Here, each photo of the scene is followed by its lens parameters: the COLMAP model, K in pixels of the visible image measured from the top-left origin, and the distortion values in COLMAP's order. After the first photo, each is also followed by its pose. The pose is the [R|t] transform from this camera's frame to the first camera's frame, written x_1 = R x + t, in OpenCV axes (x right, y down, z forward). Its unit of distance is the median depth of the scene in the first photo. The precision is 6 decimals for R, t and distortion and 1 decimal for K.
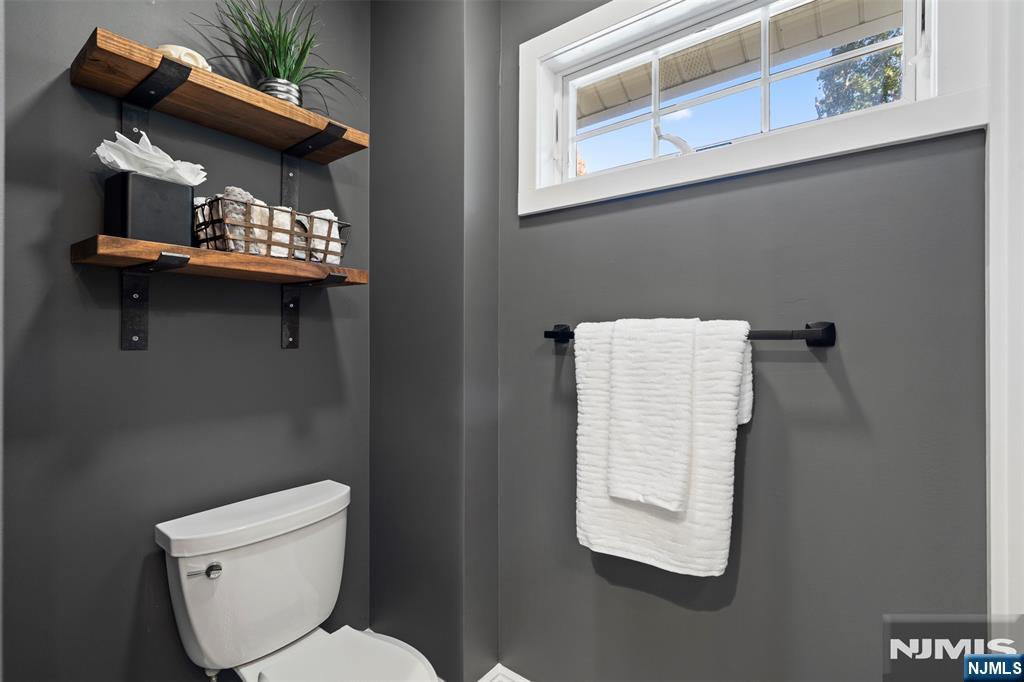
lens RADIAL K [[471.6, 0, 517.0], [0, 471.6, 344.4], [0, 0, 1]] dist [-0.002636, 0.000887]
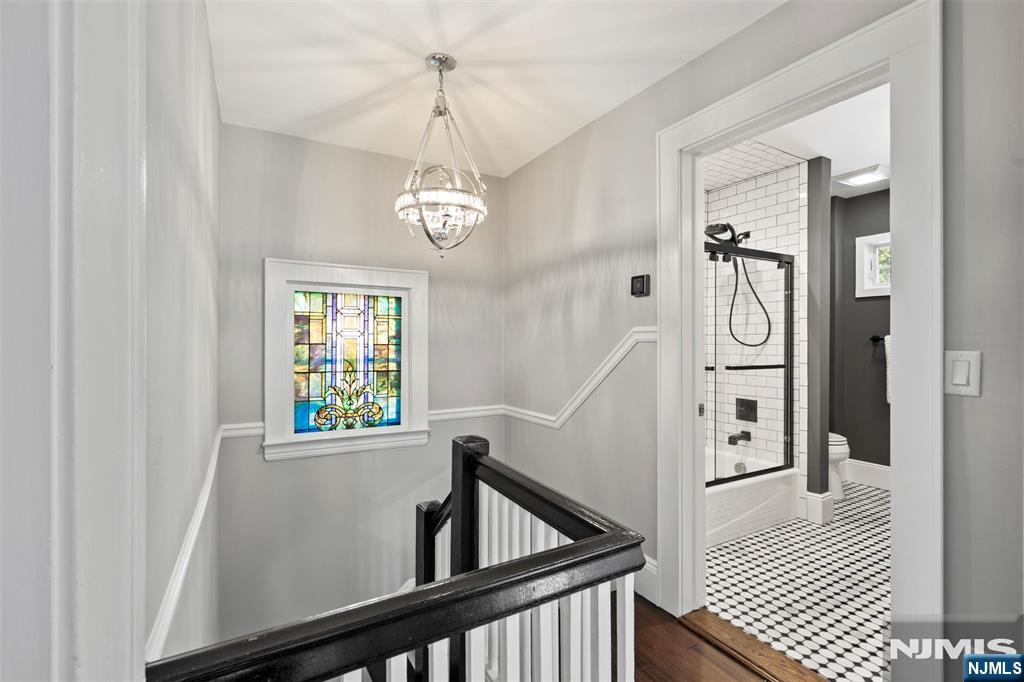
lens RADIAL K [[471.6, 0, 509.9], [0, 471.6, 347.6], [0, 0, 1]] dist [-0.002636, 0.000887]
pose [[0.928139, -0.001071, -0.372232, -1.133486], [0.000559, 0.999999, -0.001485, 0.043807], [0.372233, 0.001170, 0.928139, -3.138792]]
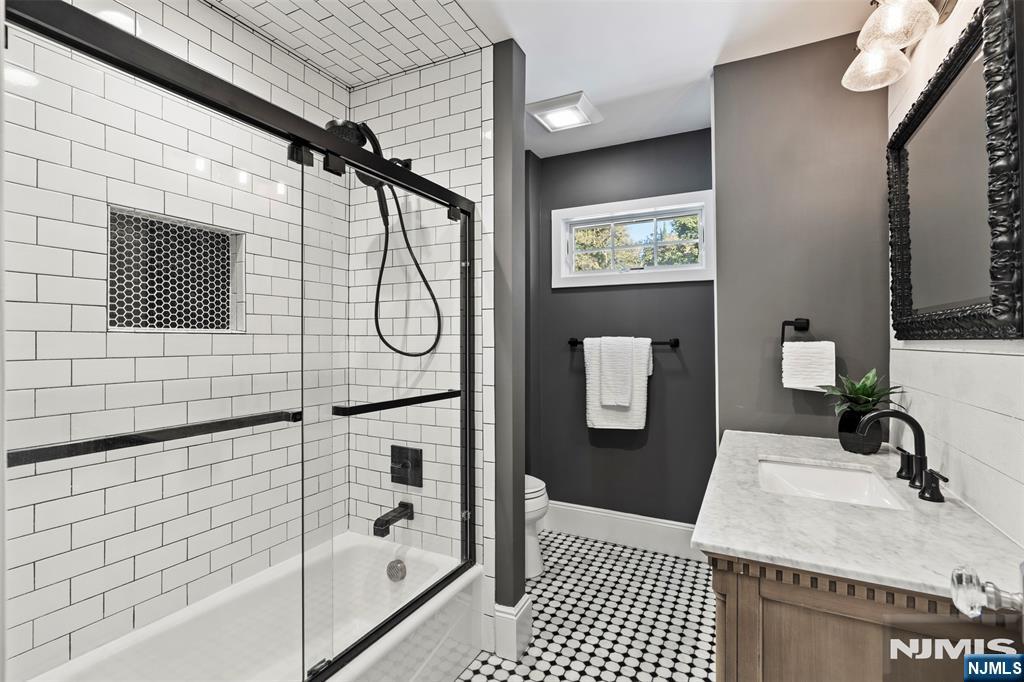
lens RADIAL K [[471.6, 0, 510.2], [0, 471.6, 339.1], [0, 0, 1]] dist [-0.002636, 0.000887]
pose [[0.982024, -0.003133, 0.188729, -0.774850], [0.005809, 0.999890, -0.013629, -0.009462], [-0.188665, 0.014481, 0.981935, -1.434353]]
